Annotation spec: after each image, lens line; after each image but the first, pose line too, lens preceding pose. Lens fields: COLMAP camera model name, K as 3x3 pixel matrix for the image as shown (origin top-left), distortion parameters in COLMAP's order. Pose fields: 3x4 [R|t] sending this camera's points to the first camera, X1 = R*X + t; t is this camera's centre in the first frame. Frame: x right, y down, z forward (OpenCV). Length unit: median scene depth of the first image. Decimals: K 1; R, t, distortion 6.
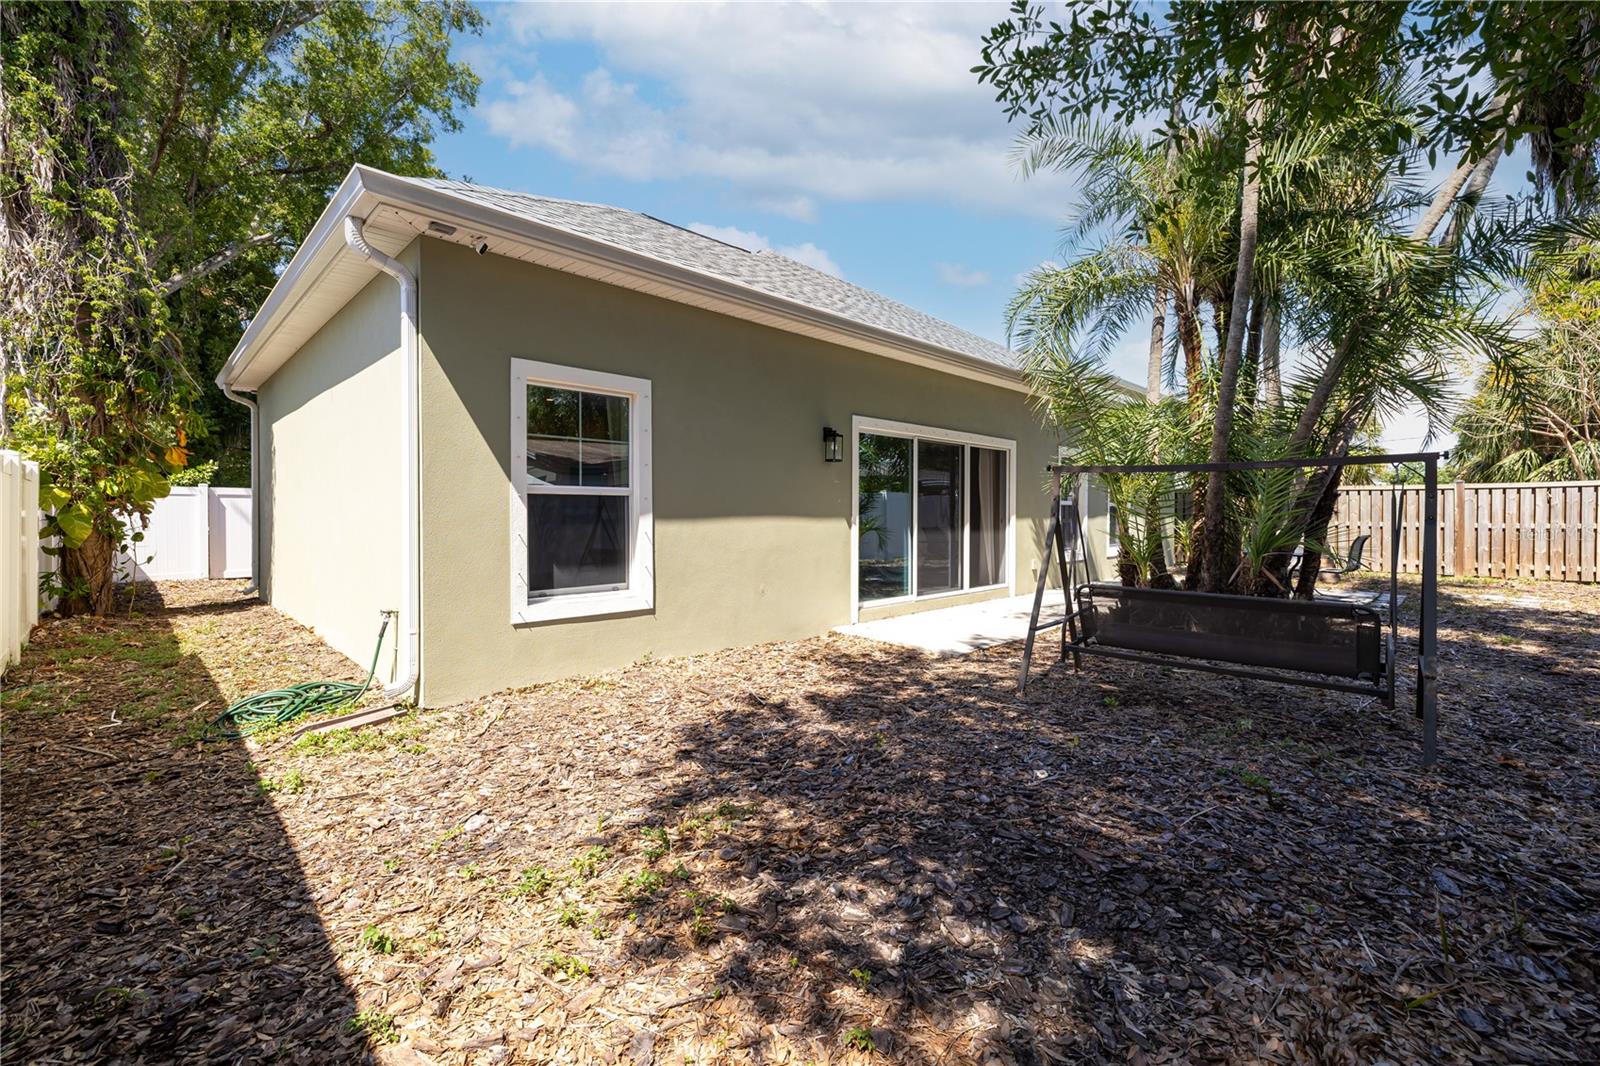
lens RADIAL K [[681.9, 0, 800.3], [0, 681.9, 527.7], [0, 0, 1]] dist [-0.004443, 0.000088]
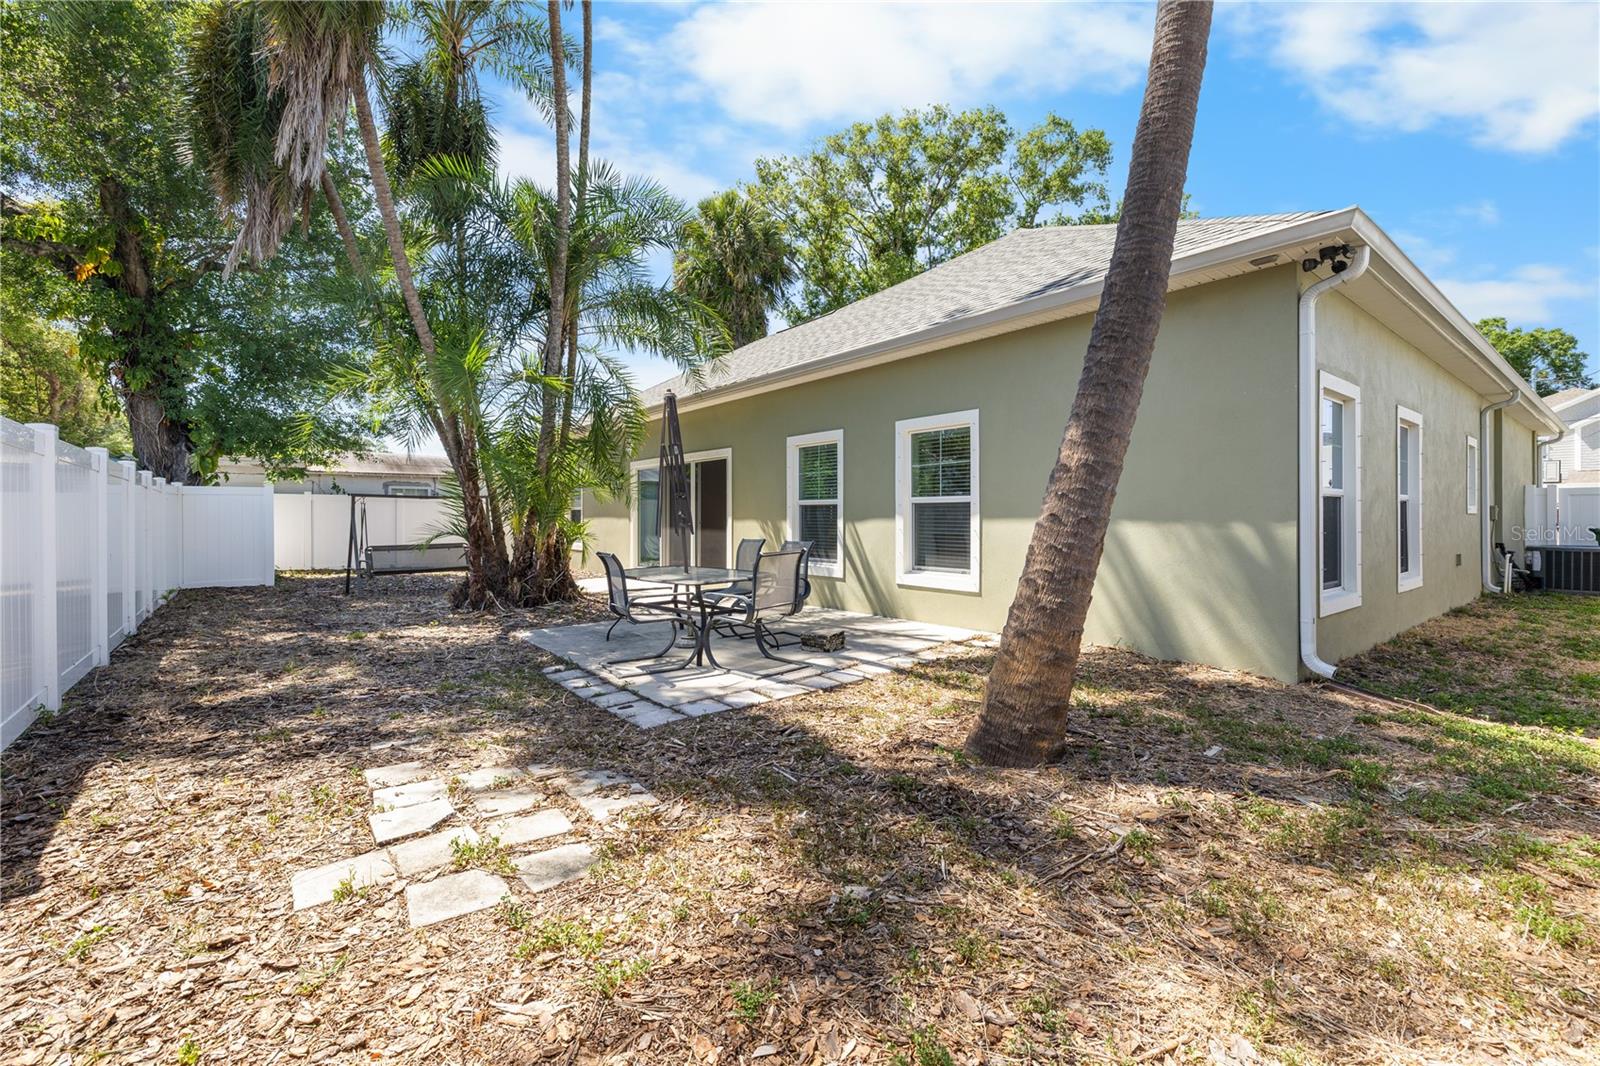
lens RADIAL K [[681.9, 0, 800.4], [0, 681.9, 522.4], [0, 0, 1]] dist [-0.004443, 0.000088]
pose [[-0.111425, 0.004232, -0.993764, 1.075091], [-0.014531, 0.999877, 0.005887, -0.010172], [0.993667, 0.015097, -0.111350, 0.832235]]
